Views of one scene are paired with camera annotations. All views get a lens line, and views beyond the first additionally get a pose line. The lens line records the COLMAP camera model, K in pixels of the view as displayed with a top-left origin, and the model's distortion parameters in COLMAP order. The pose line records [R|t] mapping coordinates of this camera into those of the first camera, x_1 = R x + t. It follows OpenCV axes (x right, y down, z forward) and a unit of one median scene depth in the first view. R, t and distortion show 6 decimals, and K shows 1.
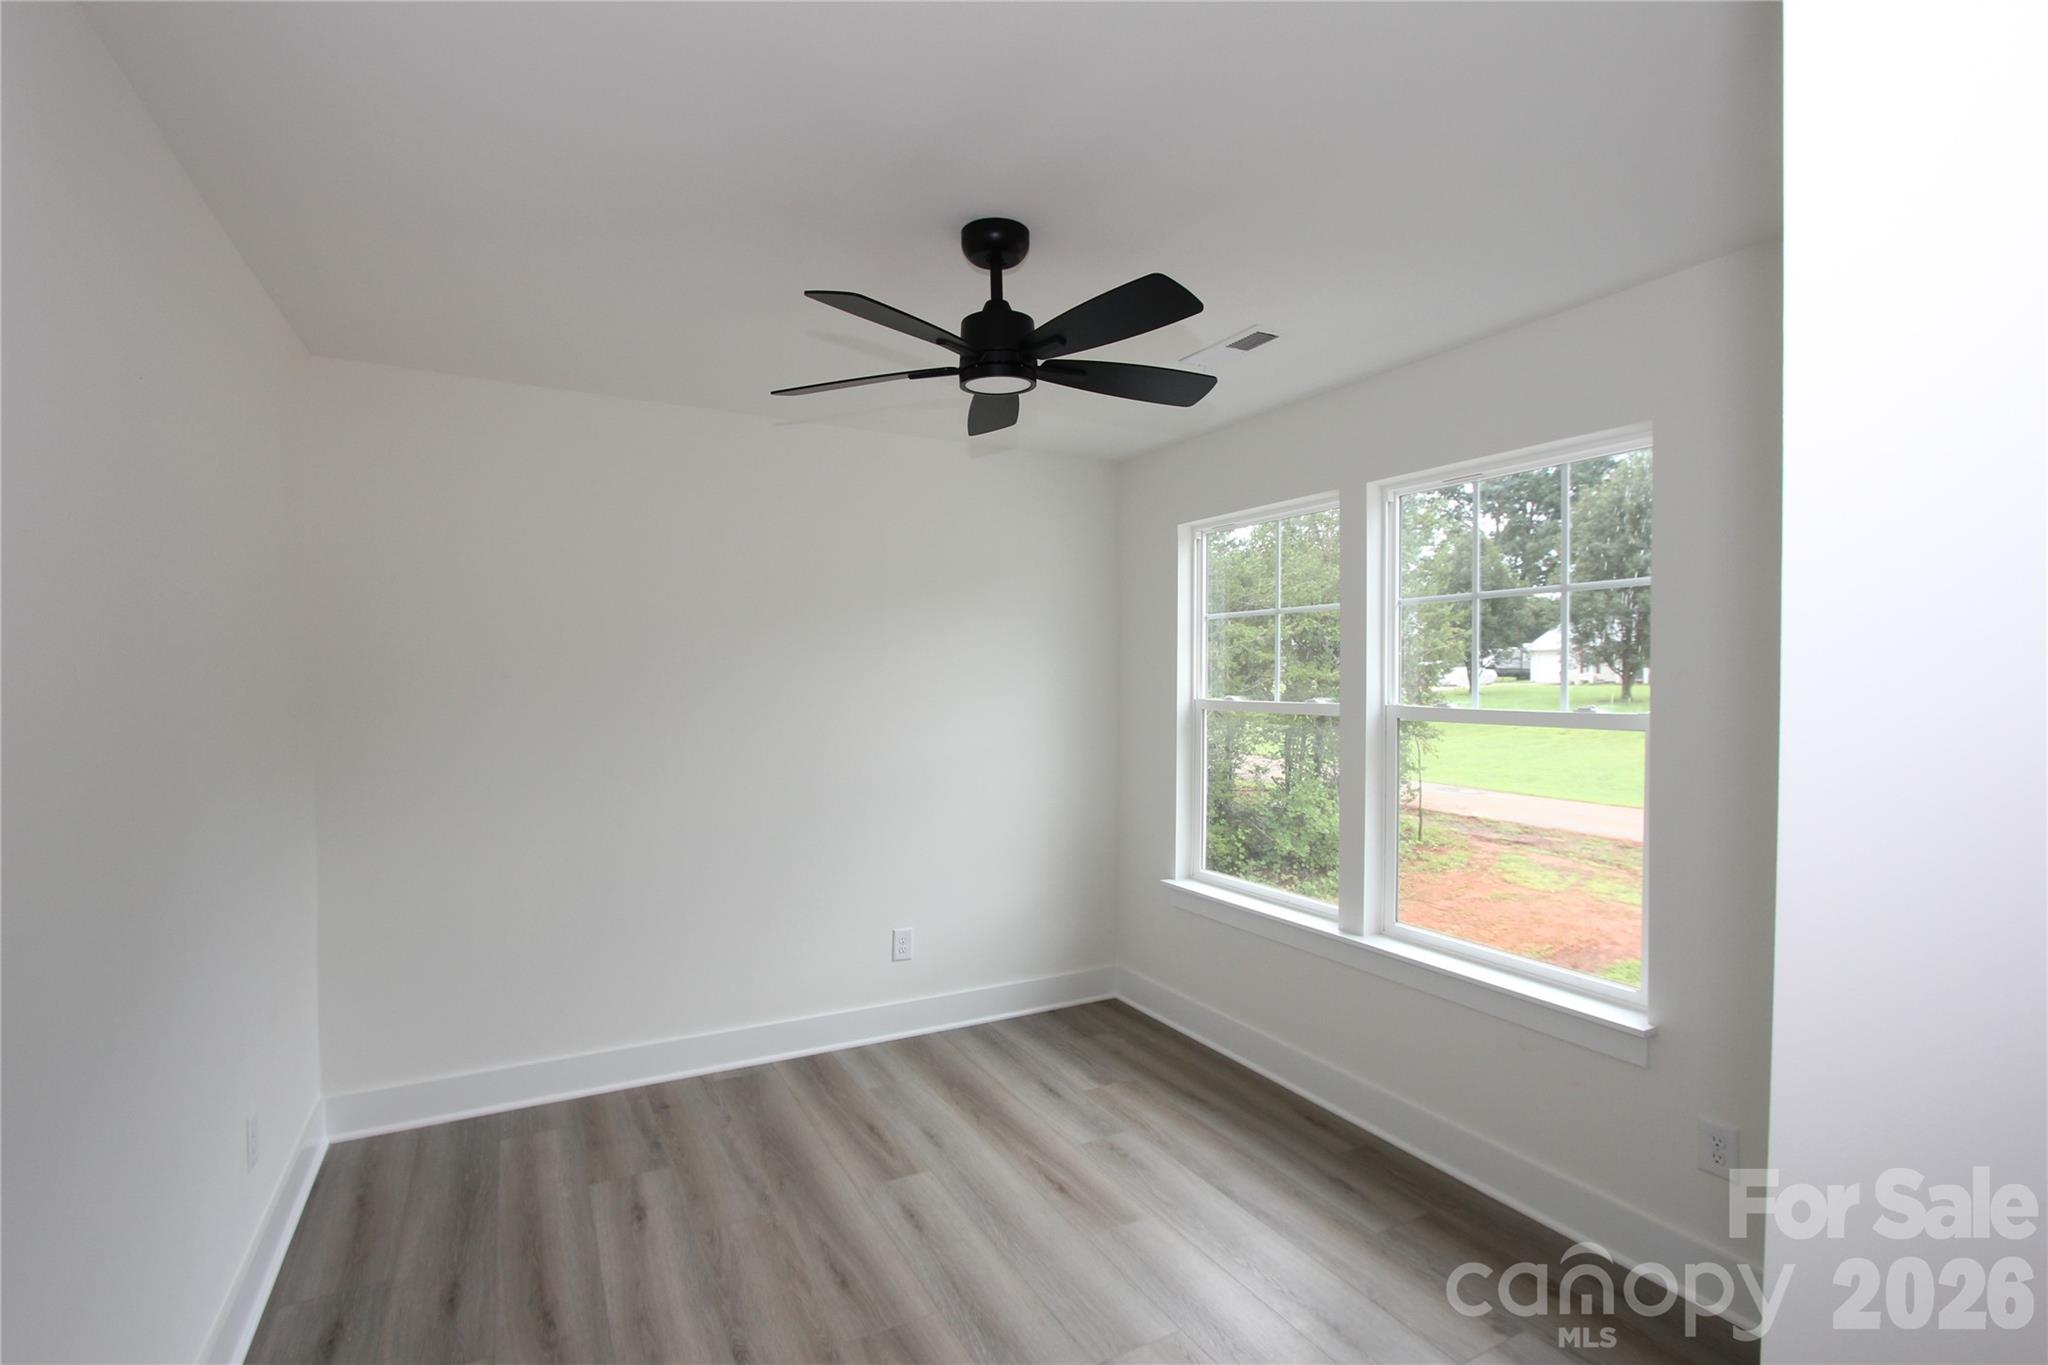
lens RADIAL K [[939.7, 0, 1018.6], [0, 939.7, 697.2], [0, 0, 1]] dist [-0.011386, -0.000127]
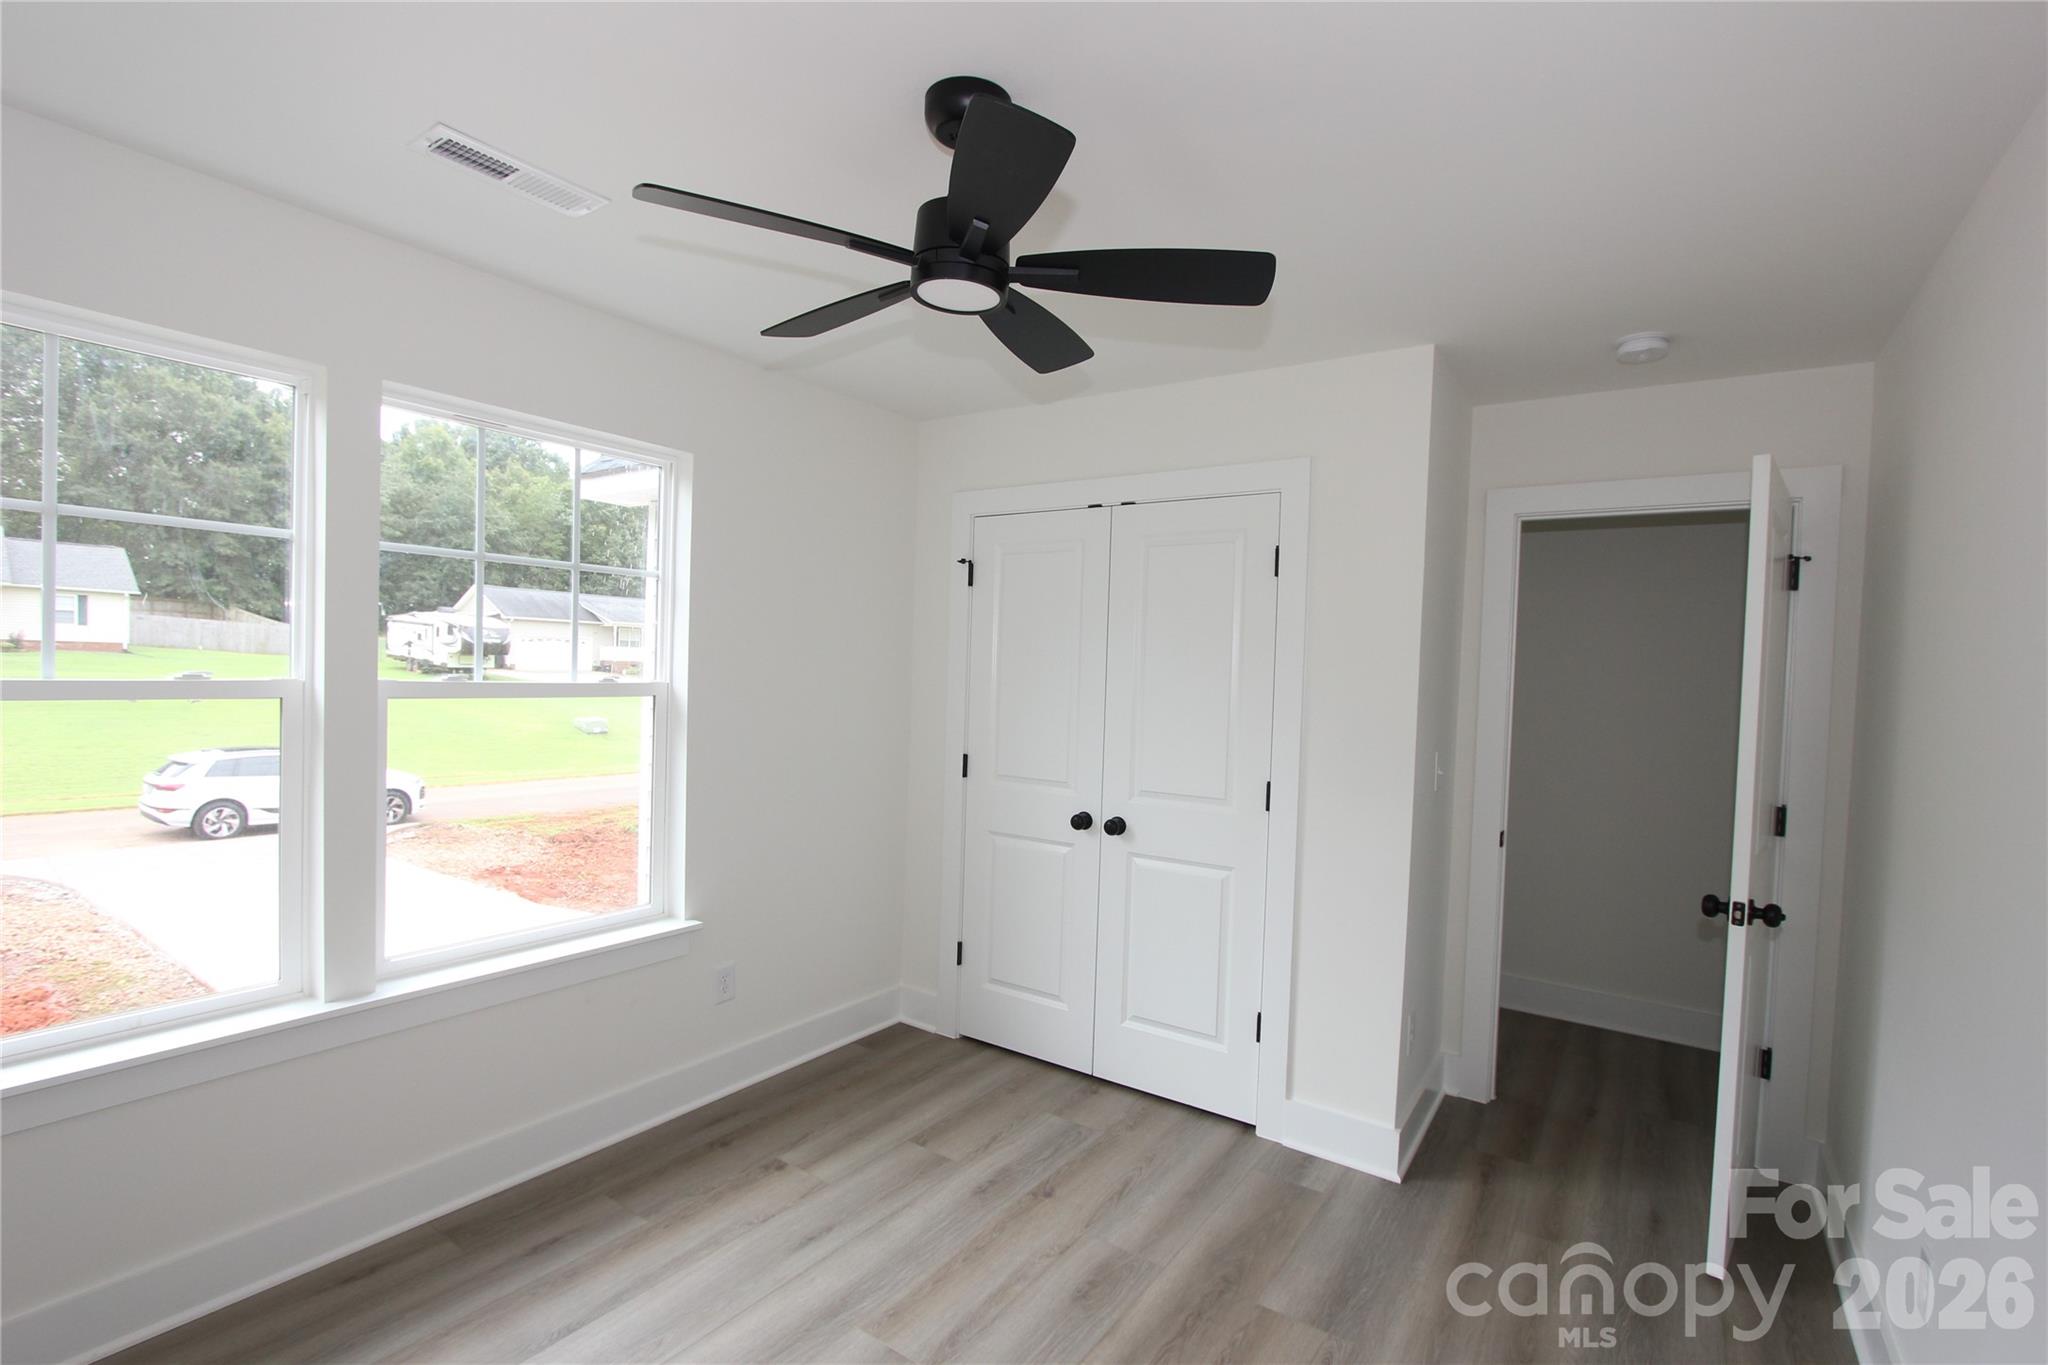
lens RADIAL K [[939.7, 0, 1021.2], [0, 939.7, 699.2], [0, 0, 1]] dist [-0.011386, -0.000127]
pose [[-0.442526, -0.053527, 0.895157, -1.137718], [-0.019753, 0.998557, 0.049945, -0.055063], [-0.896538, 0.004420, -0.442945, 1.927787]]
